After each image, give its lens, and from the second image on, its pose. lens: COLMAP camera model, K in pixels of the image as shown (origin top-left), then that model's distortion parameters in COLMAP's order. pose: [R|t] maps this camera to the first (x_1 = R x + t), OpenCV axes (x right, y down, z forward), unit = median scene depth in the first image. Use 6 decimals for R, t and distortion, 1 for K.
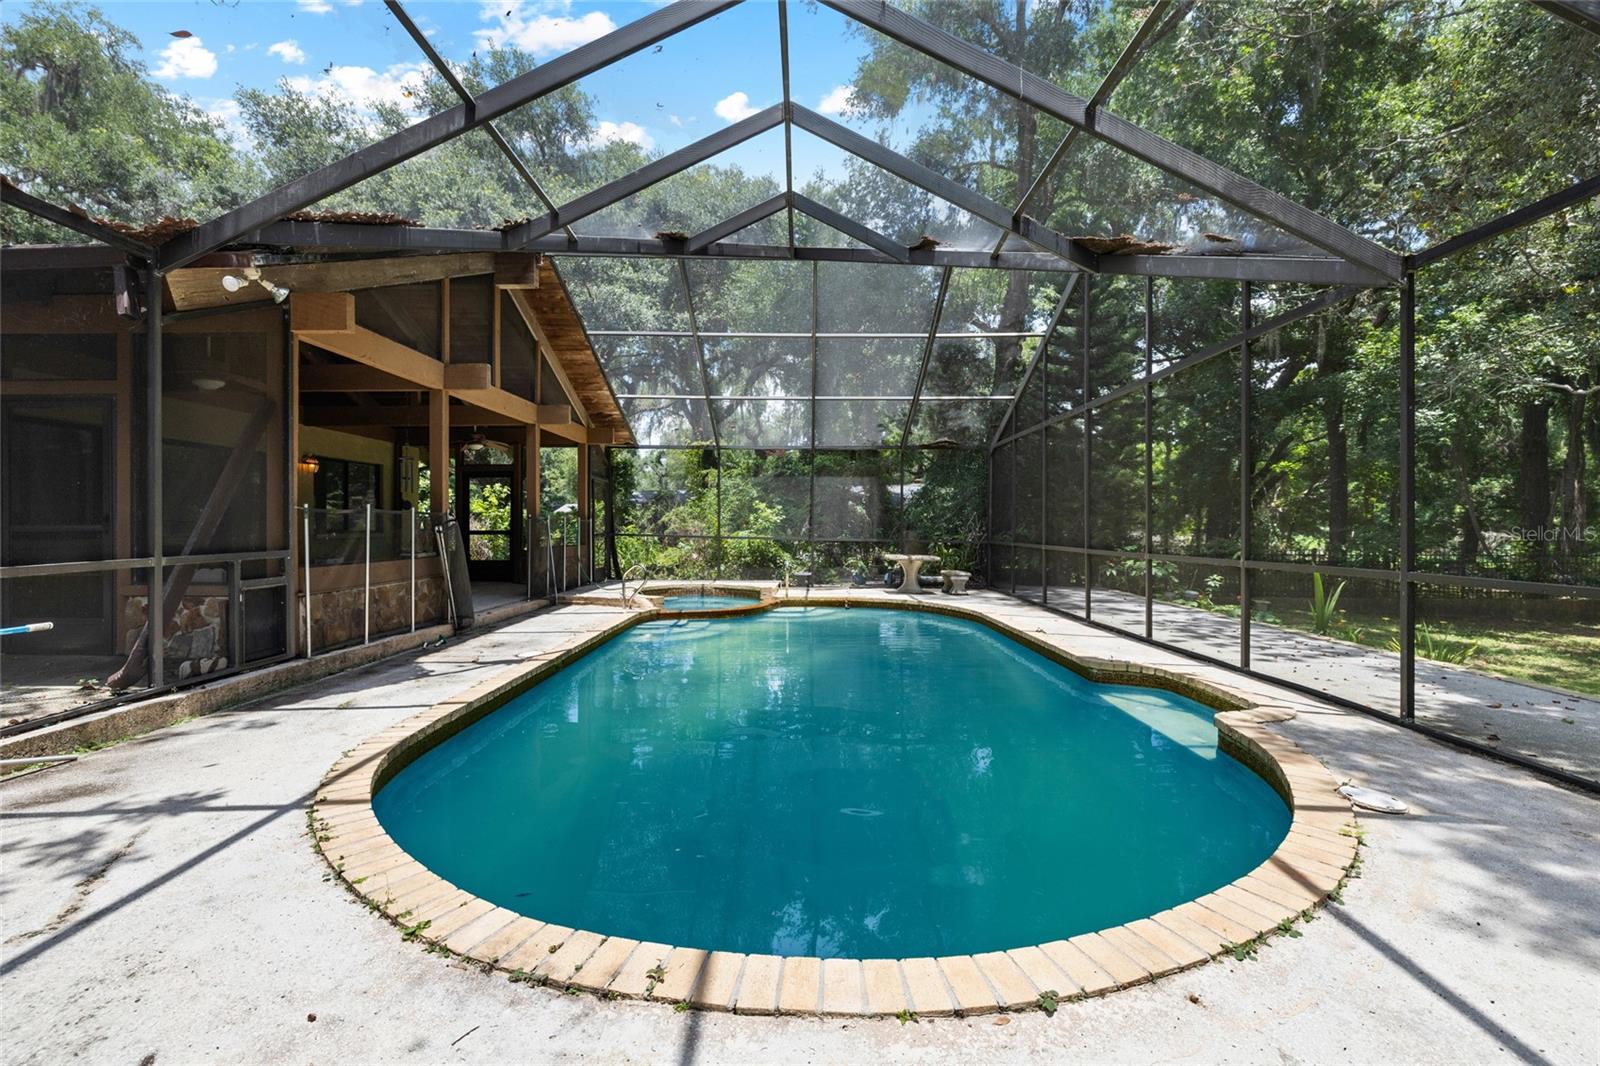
lens RADIAL K [[713.5, 0, 801.0], [0, 713.5, 535.7], [0, 0, 1]] dist [-0.010975, 0.002657]
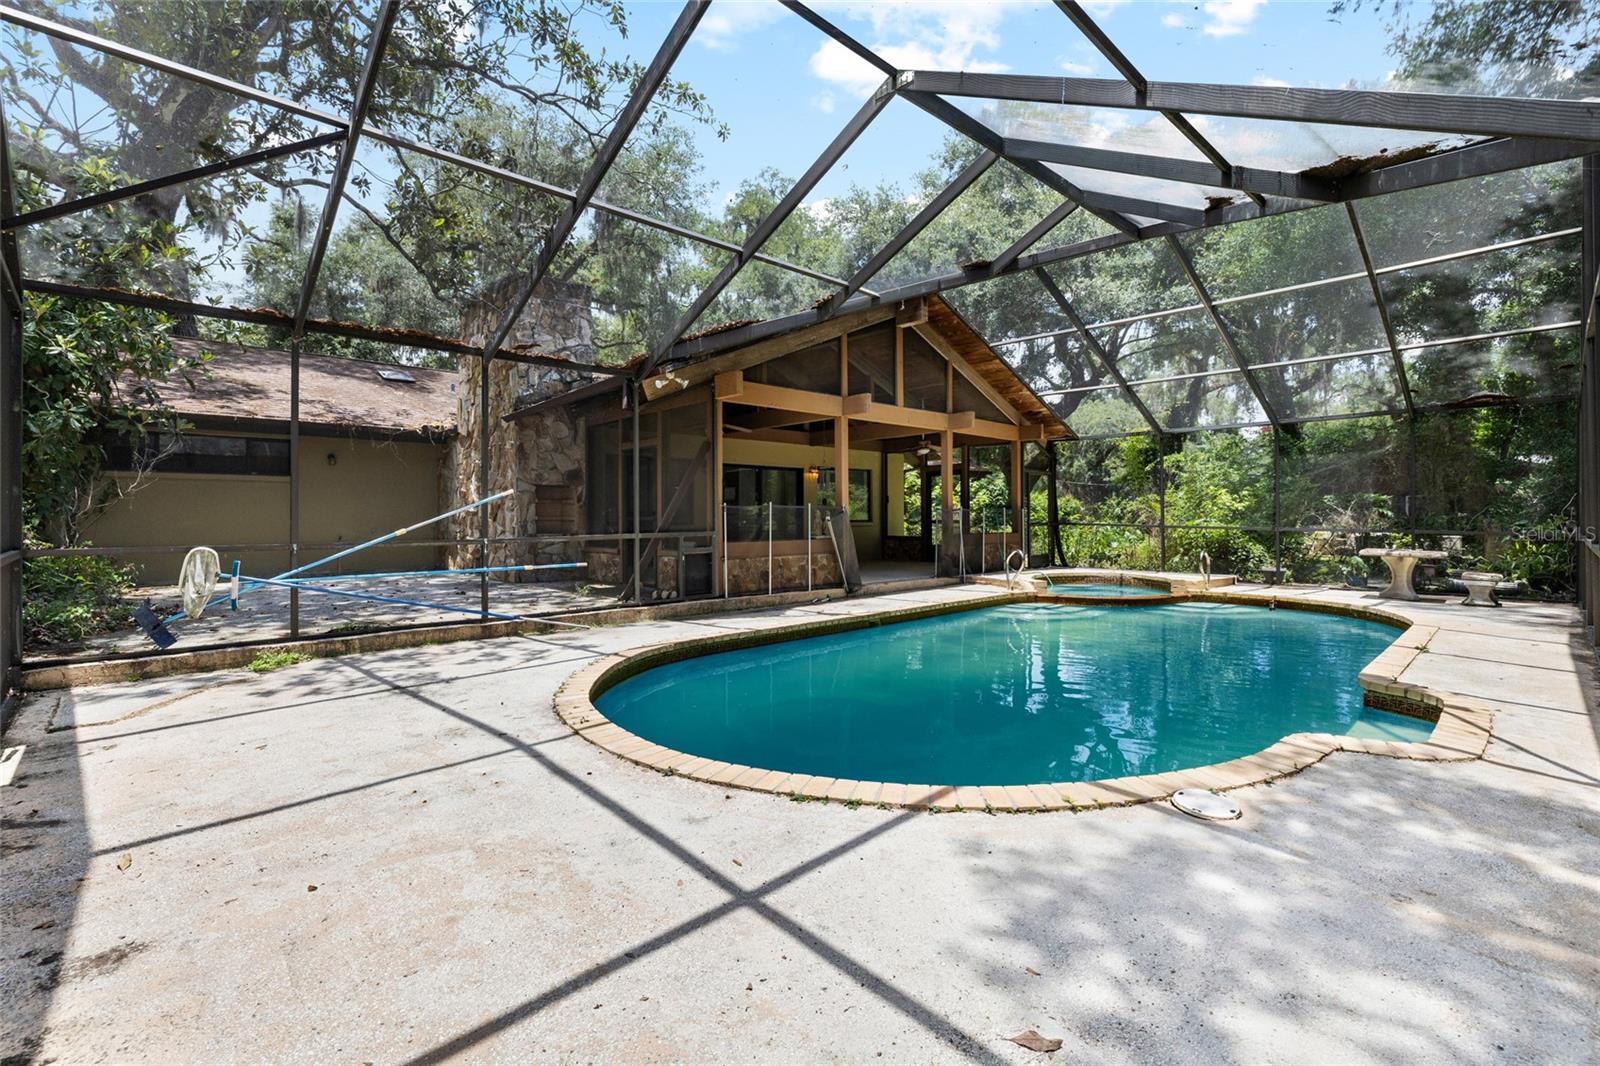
lens RADIAL K [[713.5, 0, 798.2], [0, 713.5, 519.9], [0, 0, 1]] dist [-0.010975, 0.002657]
pose [[0.695375, -0.003060, -0.718641, 0.680014], [-0.003244, 0.999967, -0.007397, 0.006233], [0.718640, 0.007475, 0.695342, -0.017019]]
